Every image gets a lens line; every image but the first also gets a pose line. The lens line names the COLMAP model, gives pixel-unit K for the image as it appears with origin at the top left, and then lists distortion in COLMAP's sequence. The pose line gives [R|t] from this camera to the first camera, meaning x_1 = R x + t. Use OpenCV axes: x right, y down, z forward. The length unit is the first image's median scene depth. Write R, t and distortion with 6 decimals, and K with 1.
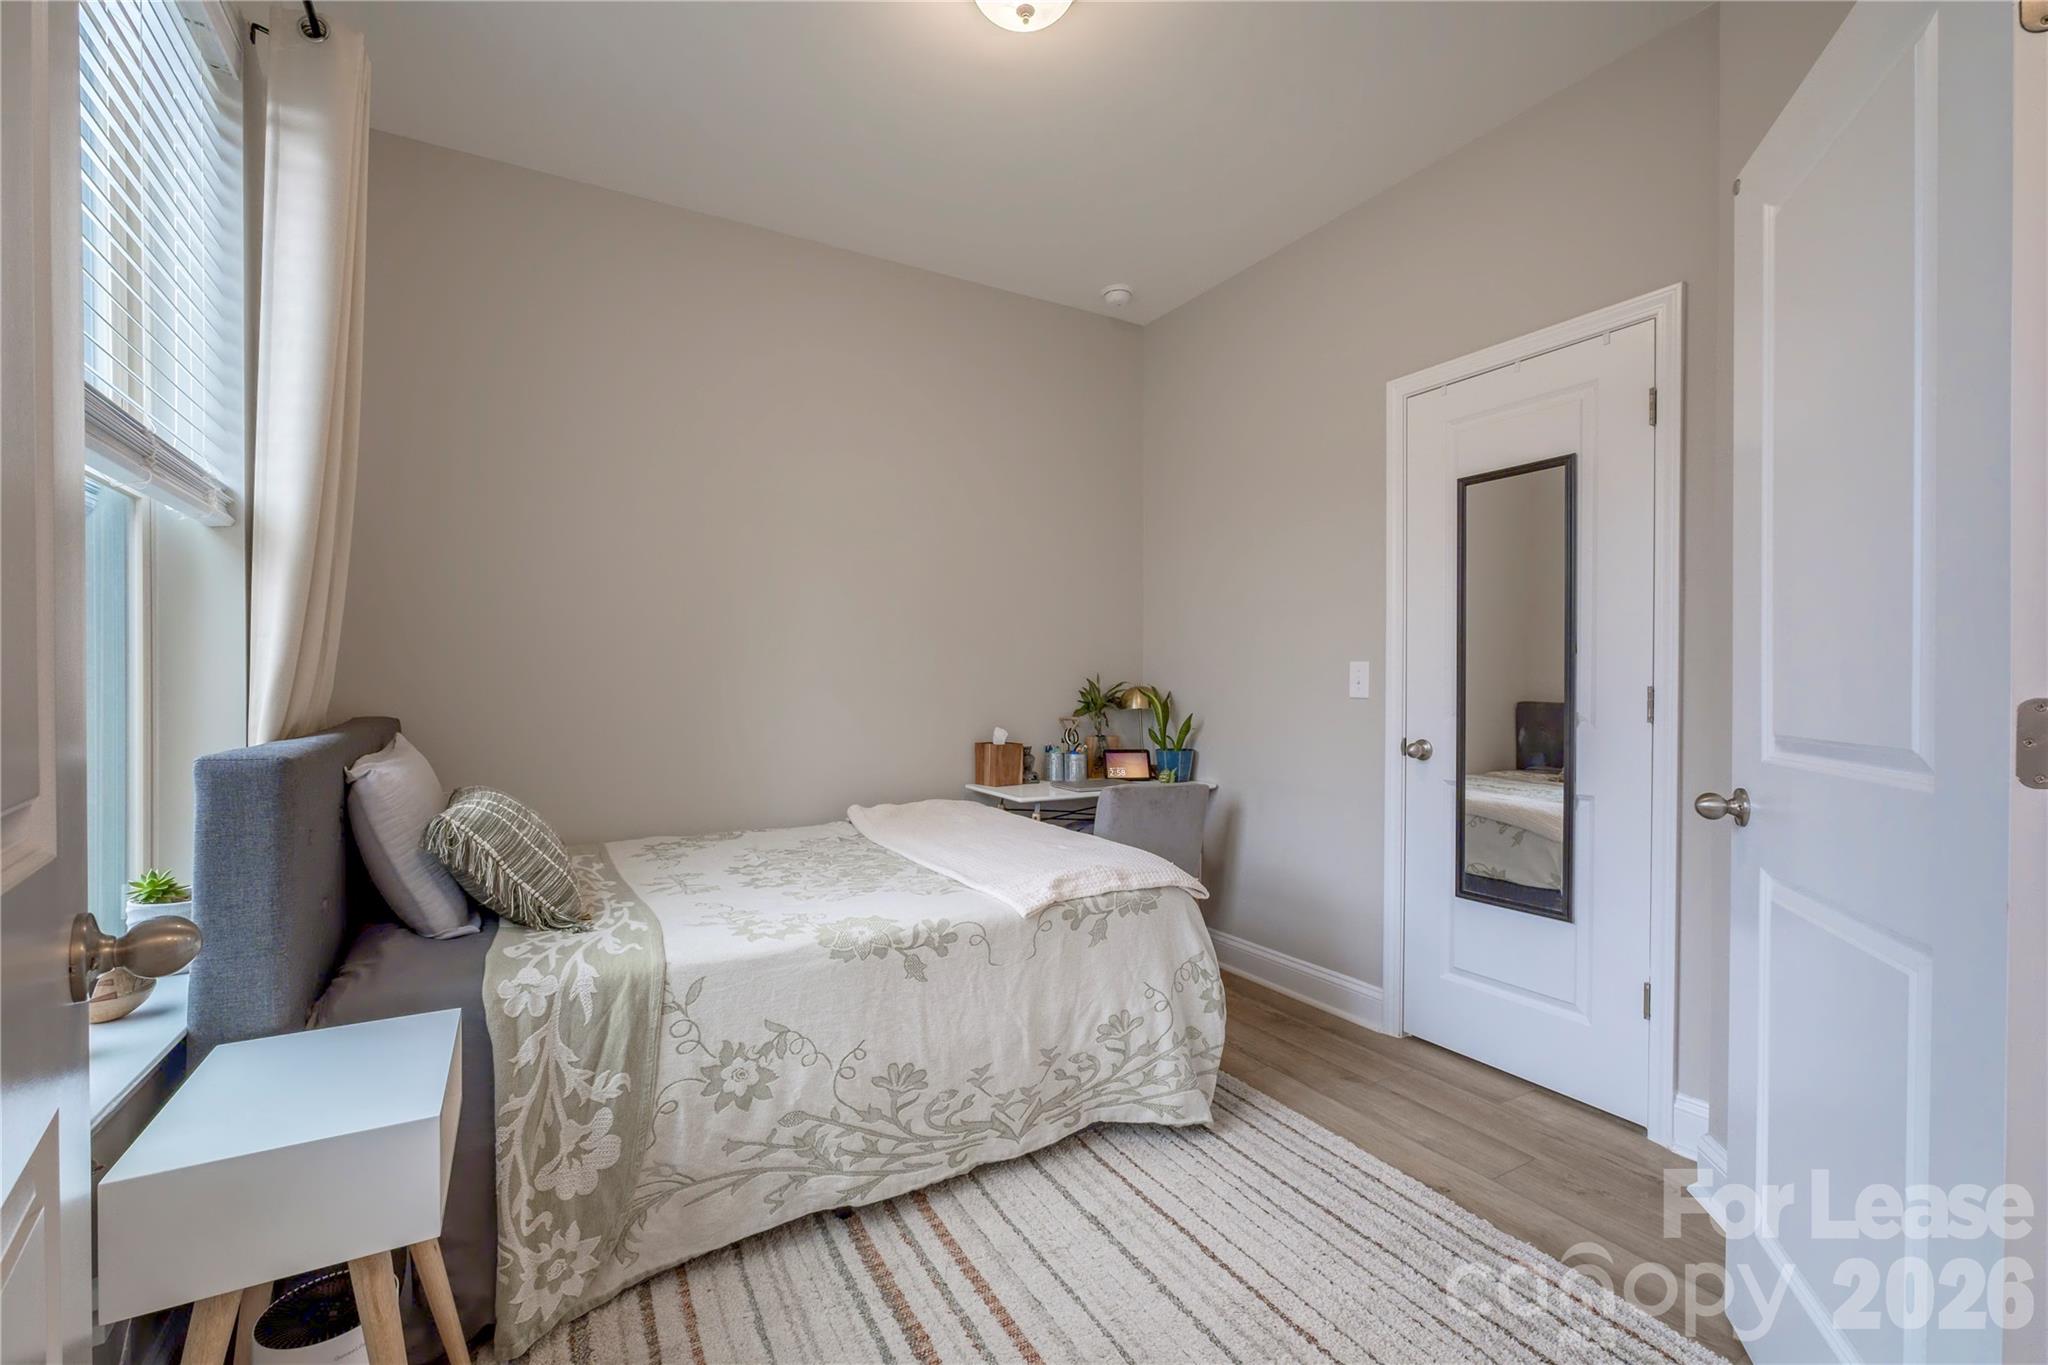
lens RADIAL K [[874.5, 0, 1027.8], [0, 874.5, 689.6], [0, 0, 1]] dist [-0.021411, 0.022106]
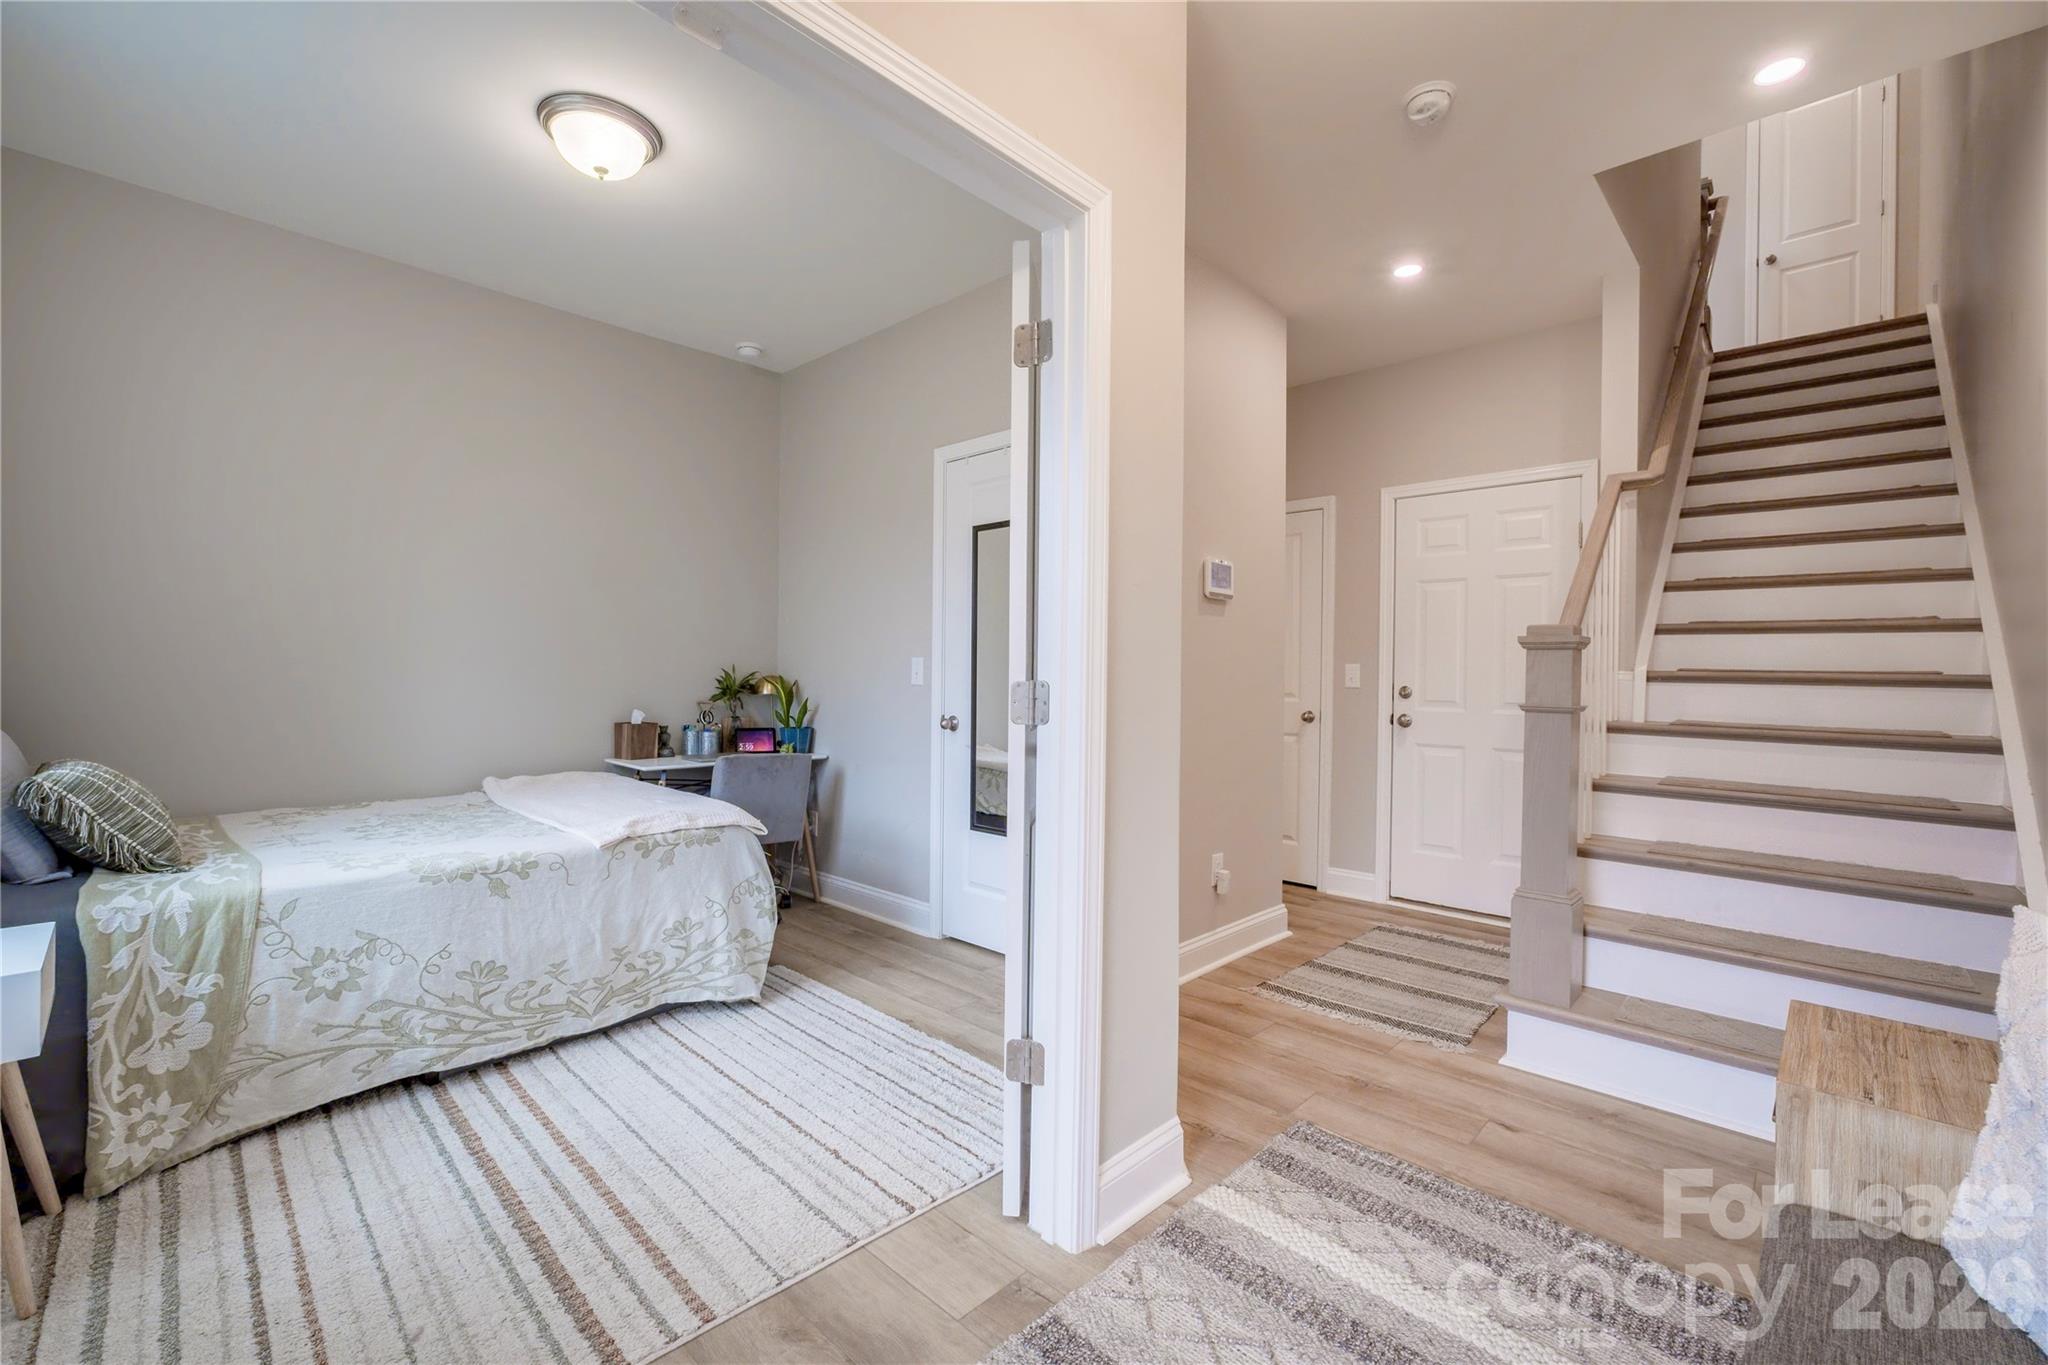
lens RADIAL K [[854.3, 0, 1015.2], [0, 854.3, 676.9], [0, 0, 1]] dist [0.001596, 0.005014]
pose [[0.962359, 0.007208, 0.271685, 0.265413], [-0.006278, 0.999971, -0.004290, 0.001915], [-0.271708, 0.002422, 0.962377, -0.446993]]
